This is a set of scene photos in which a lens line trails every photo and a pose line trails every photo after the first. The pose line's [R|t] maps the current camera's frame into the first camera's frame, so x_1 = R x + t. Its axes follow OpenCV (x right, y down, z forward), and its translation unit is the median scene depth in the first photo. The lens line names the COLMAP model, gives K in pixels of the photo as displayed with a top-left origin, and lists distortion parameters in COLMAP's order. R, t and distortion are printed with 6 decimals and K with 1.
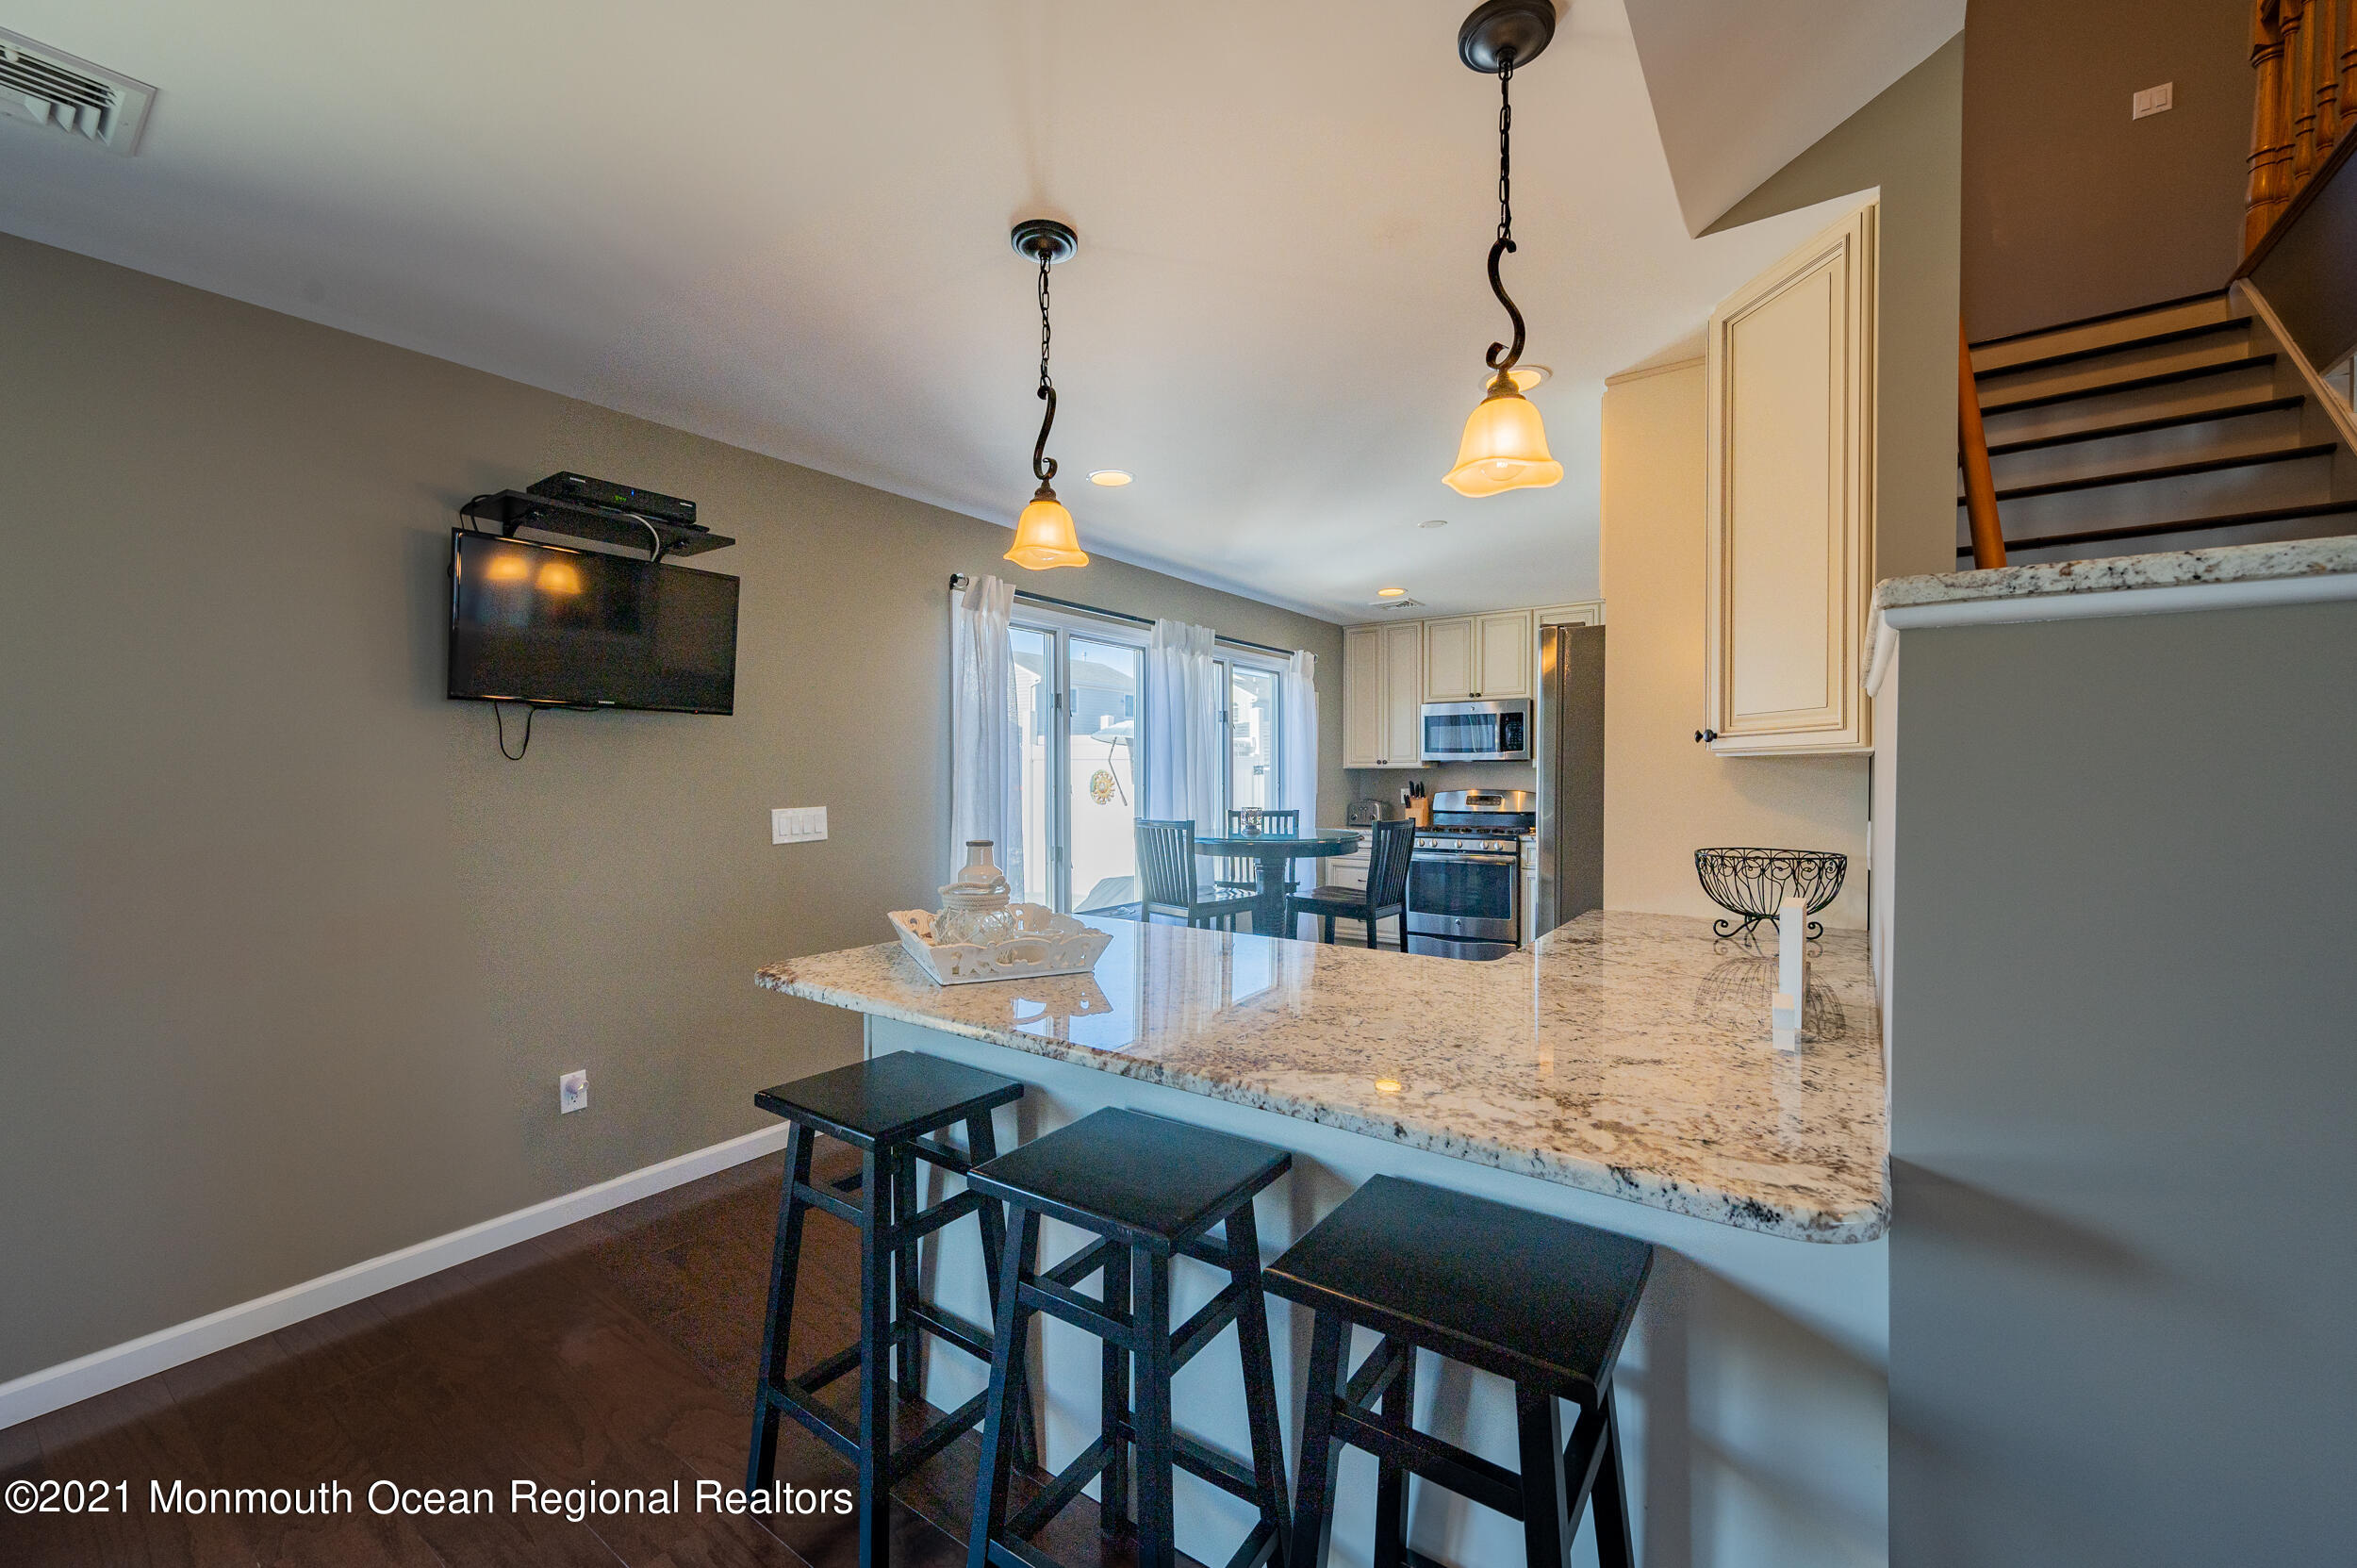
lens RADIAL K [[936.9, 0, 1178.3], [0, 936.9, 786.2], [0, 0, 1]] dist [0.002496, 0.000480]
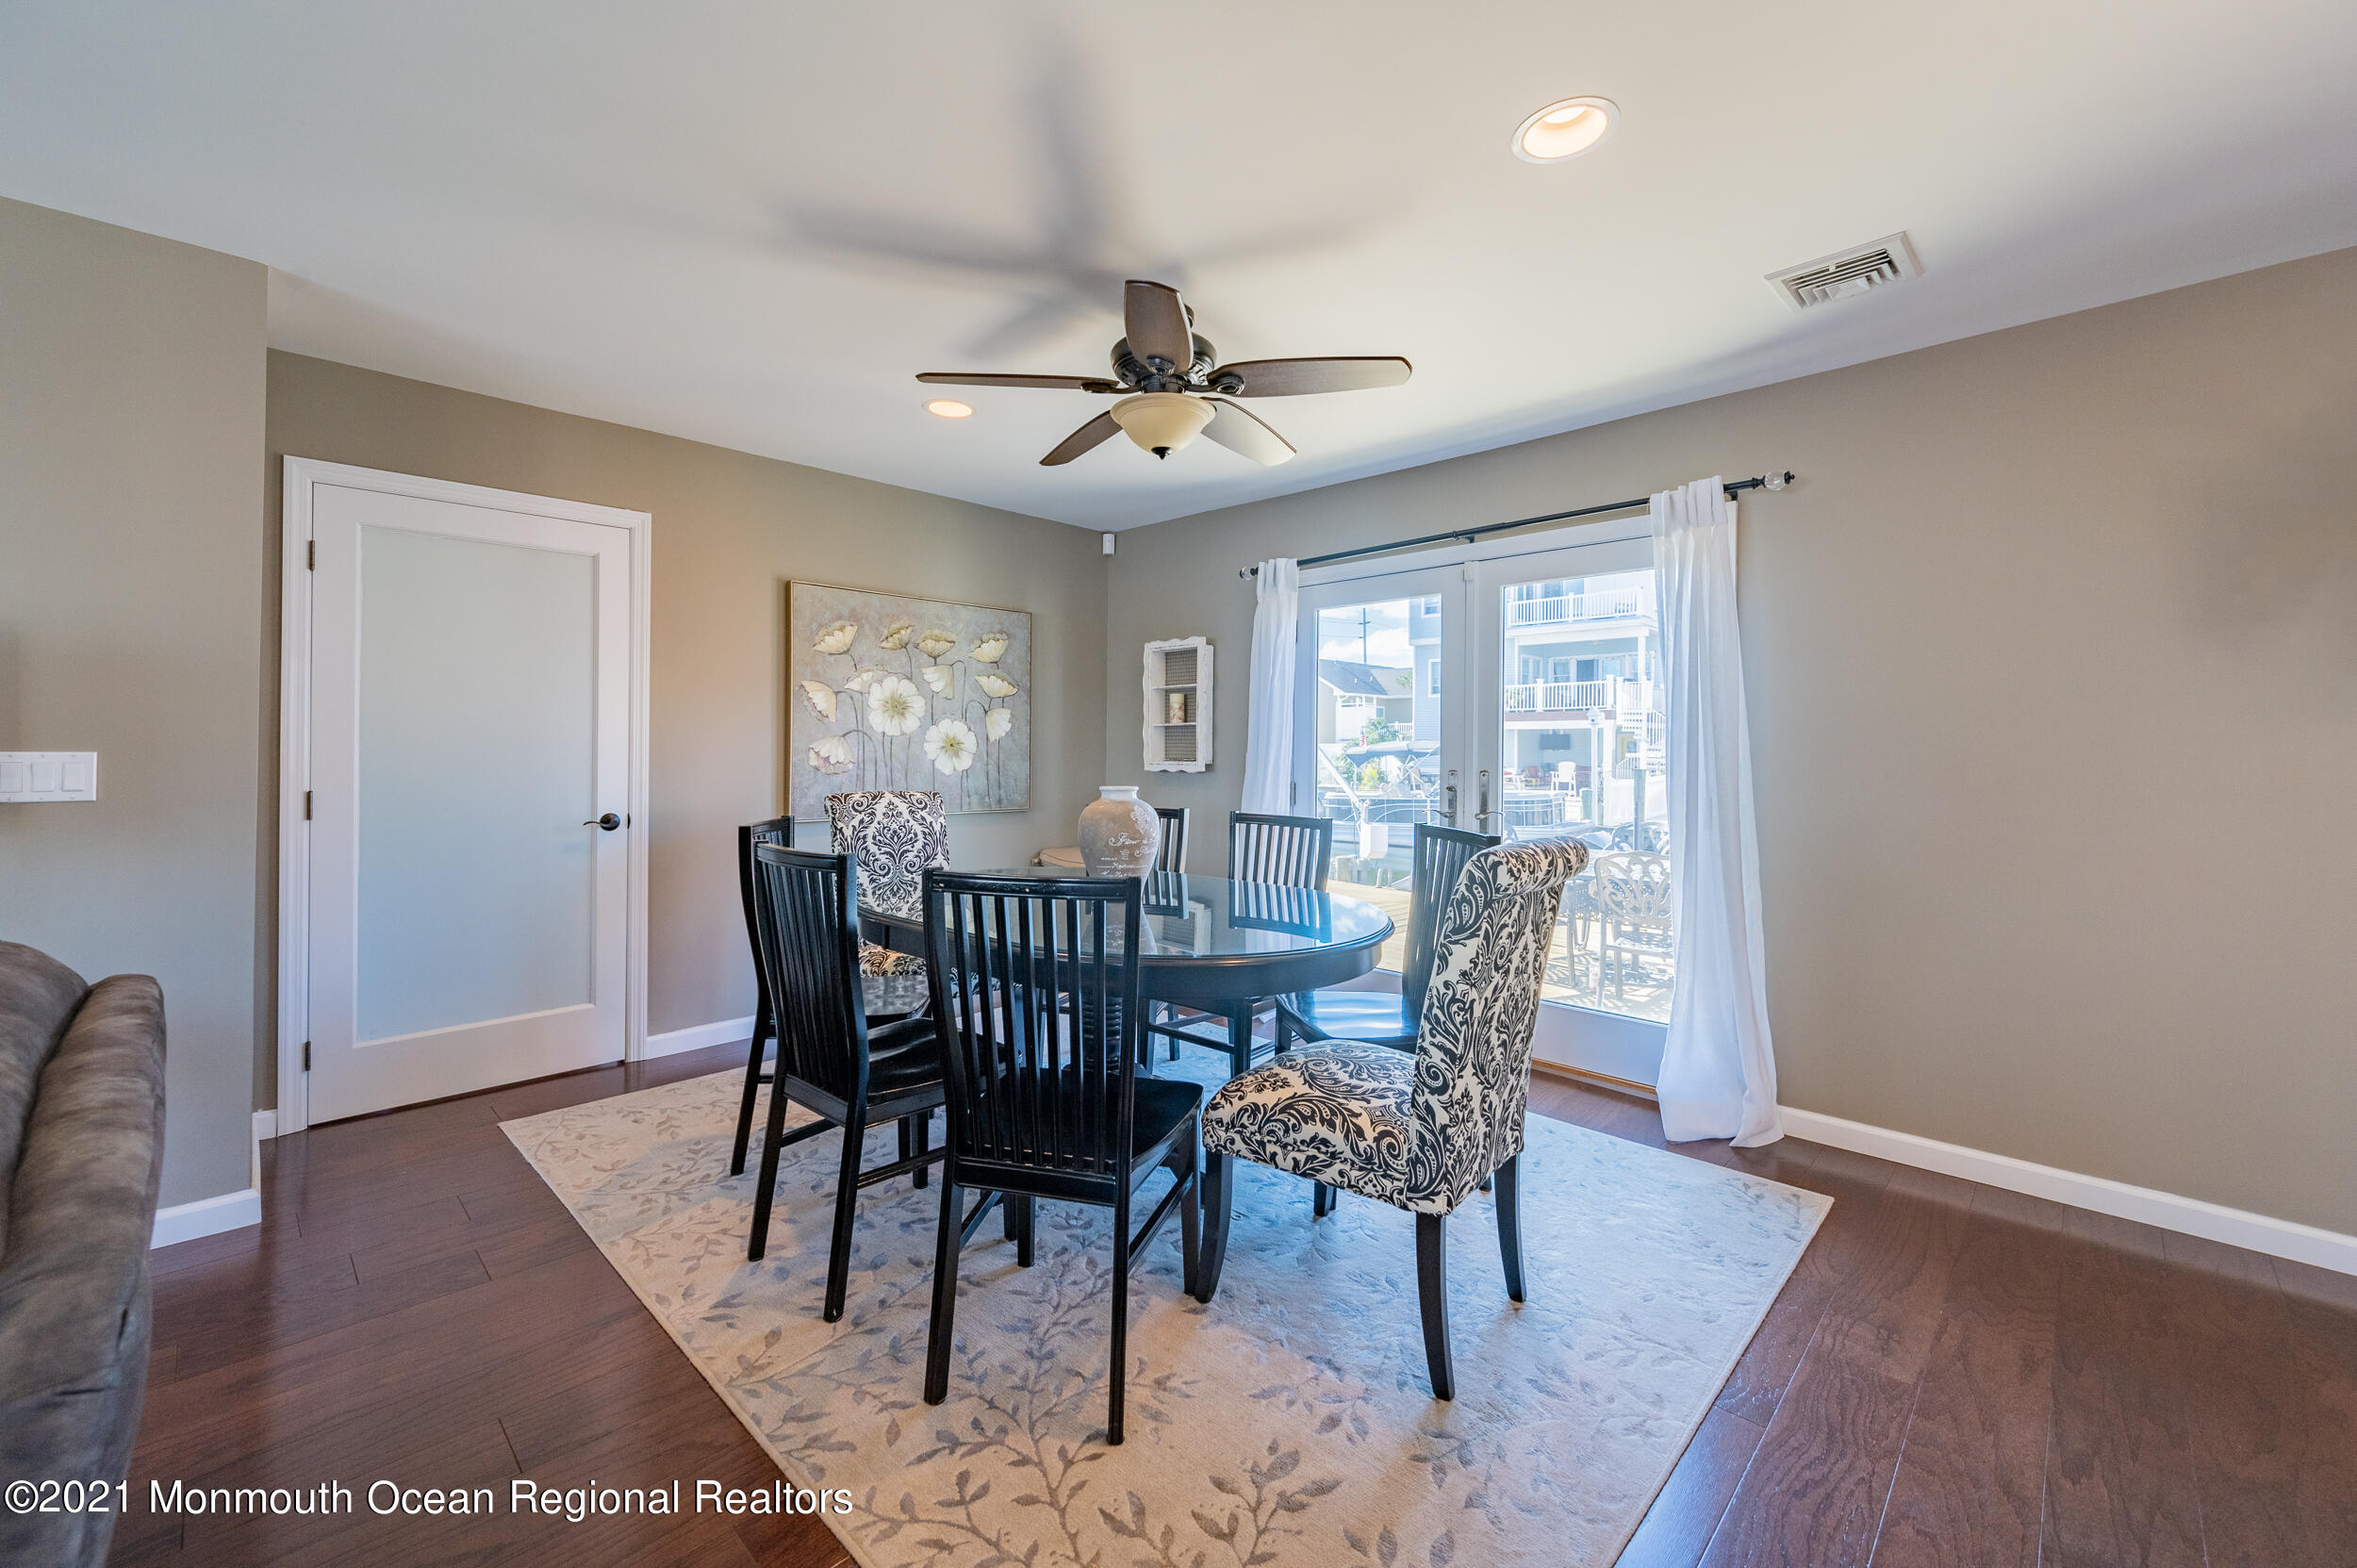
lens RADIAL K [[936.9, 0, 1157.3], [0, 936.9, 739.4], [0, 0, 1]] dist [0.002496, 0.000480]
pose [[-0.176792, -0.010028, -0.984197, 0.241814], [-0.019829, 0.999781, -0.006625, 0.030103], [0.984048, 0.018345, -0.176952, 0.070942]]
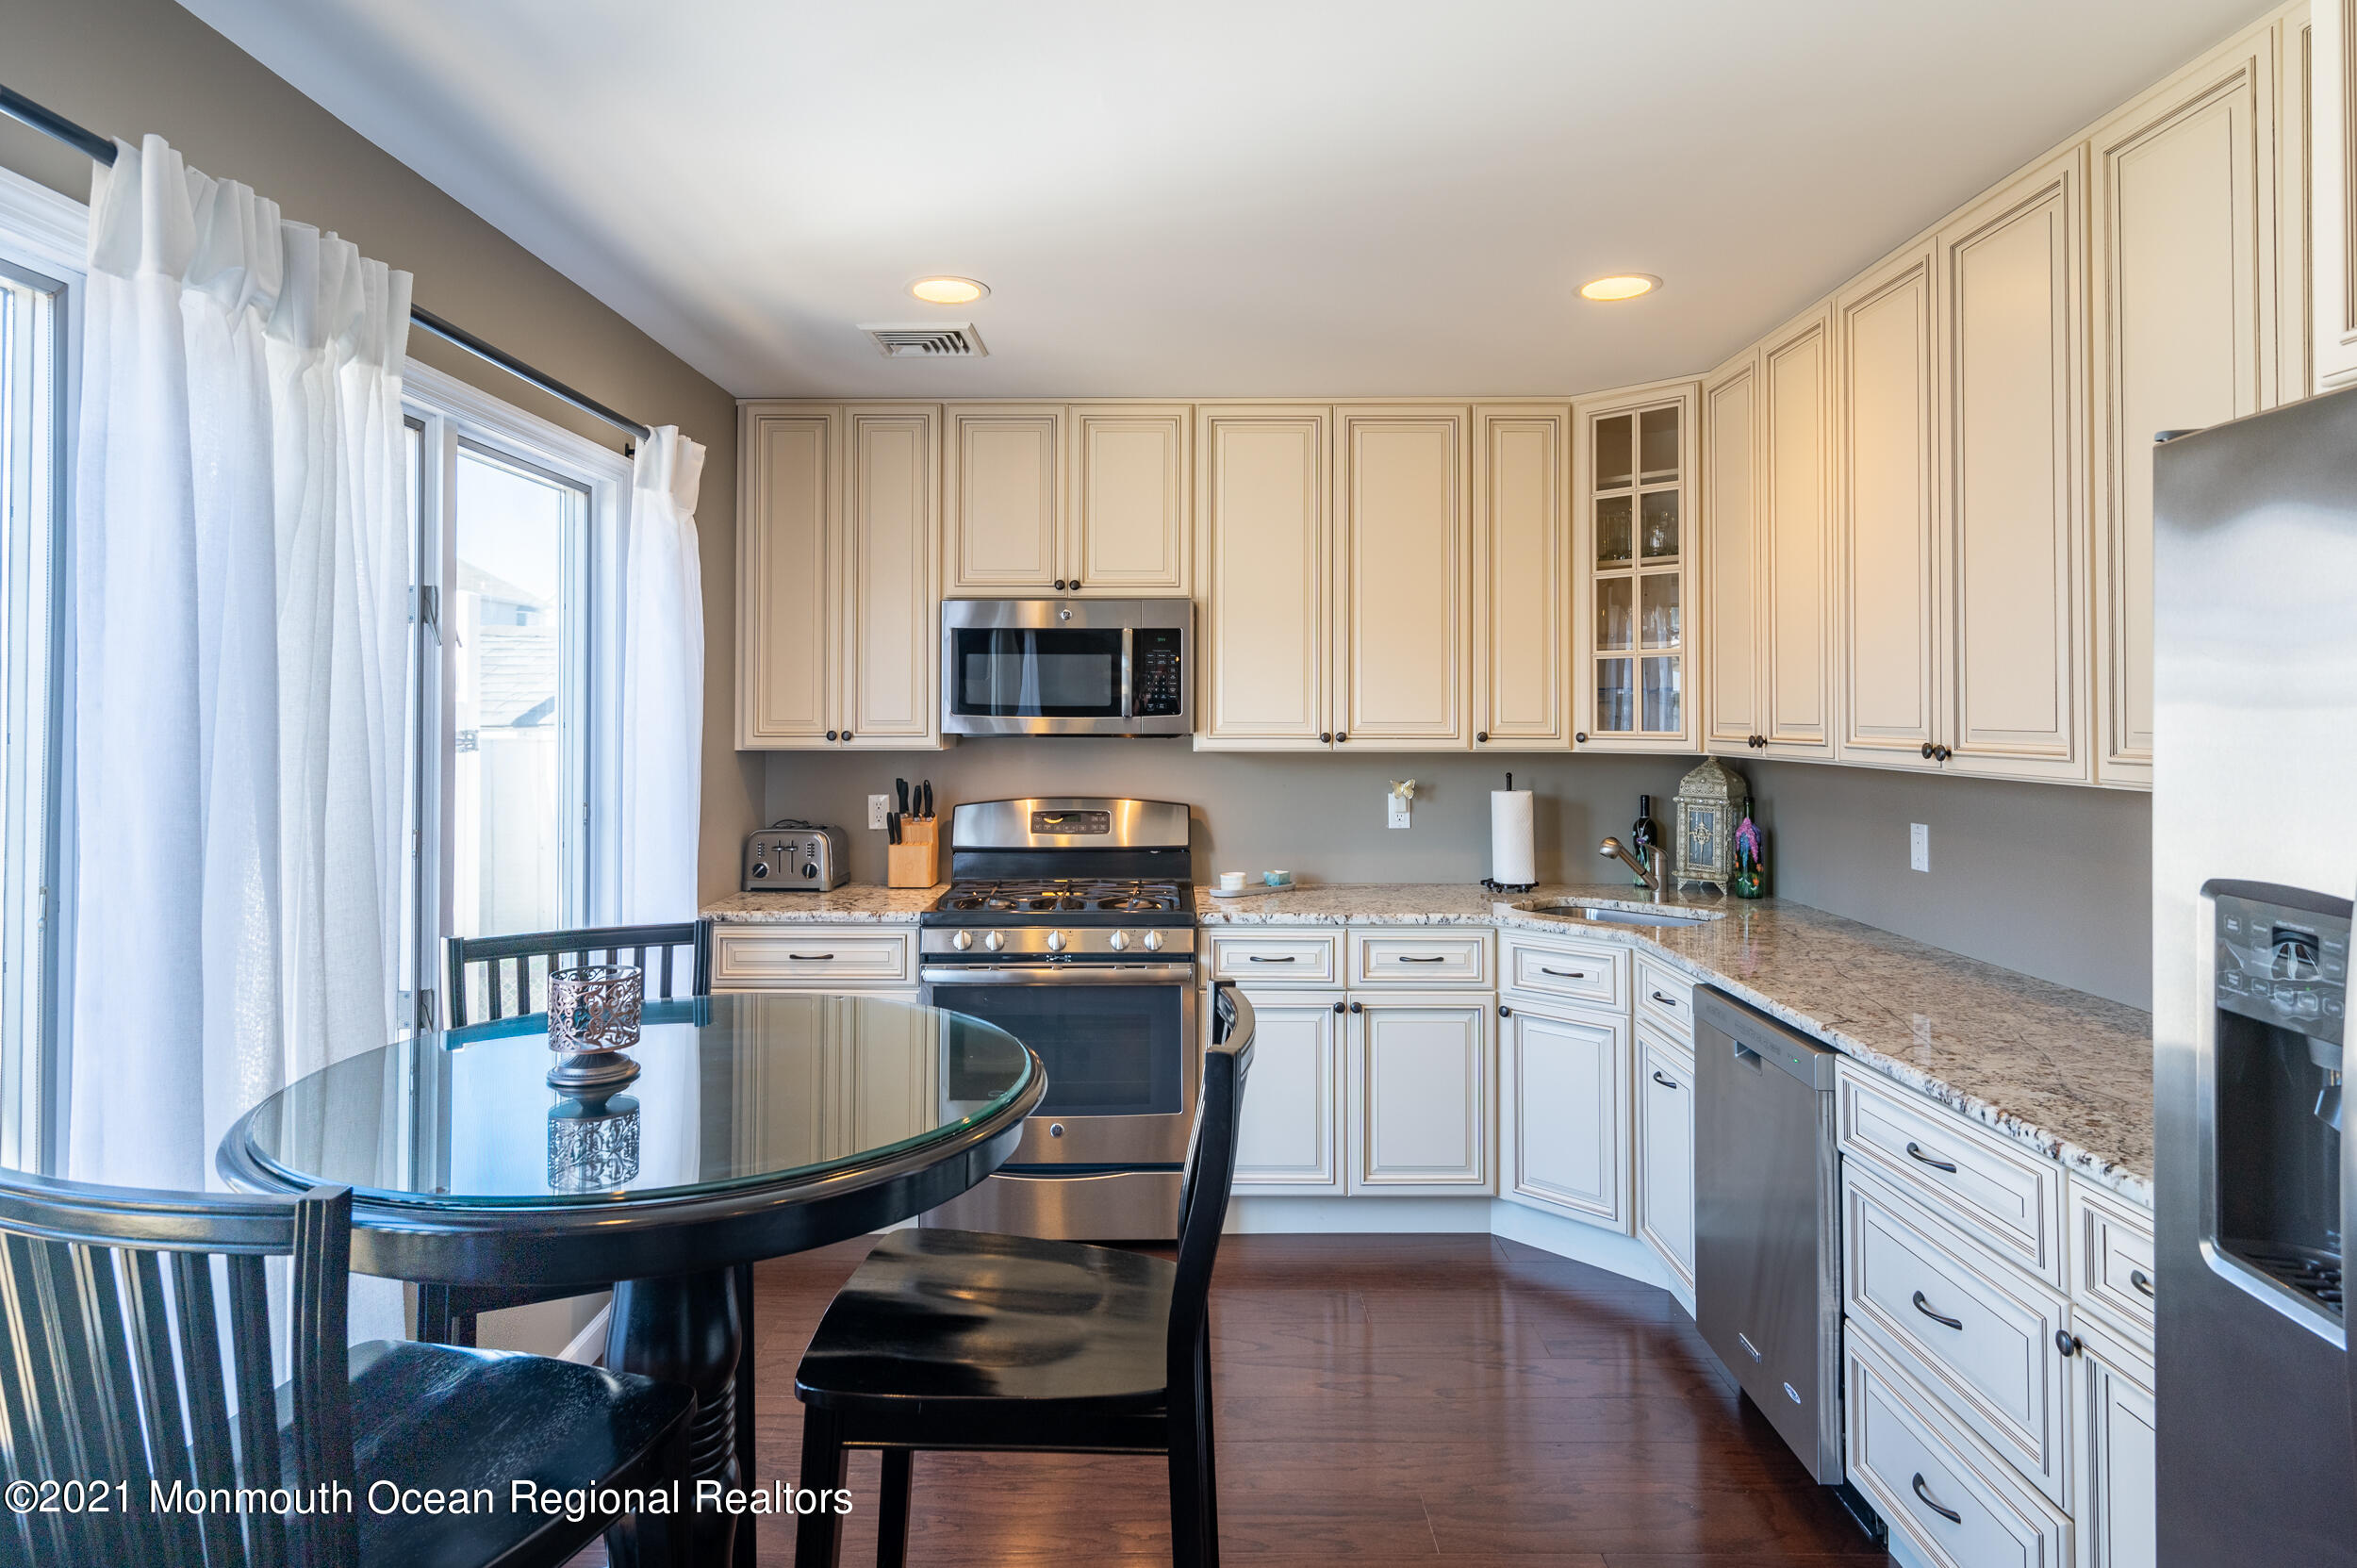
lens RADIAL K [[1341.9, 0, 1165.6], [0, 1341.9, 681.0], [0, 0, 1]] dist [0.006734, 0.000689]
pose [[0.820682, 0.014136, 0.571211, -0.002920], [0.006306, 0.999409, -0.033792, -0.060118], [-0.571351, 0.031334, 0.820108, 0.898892]]
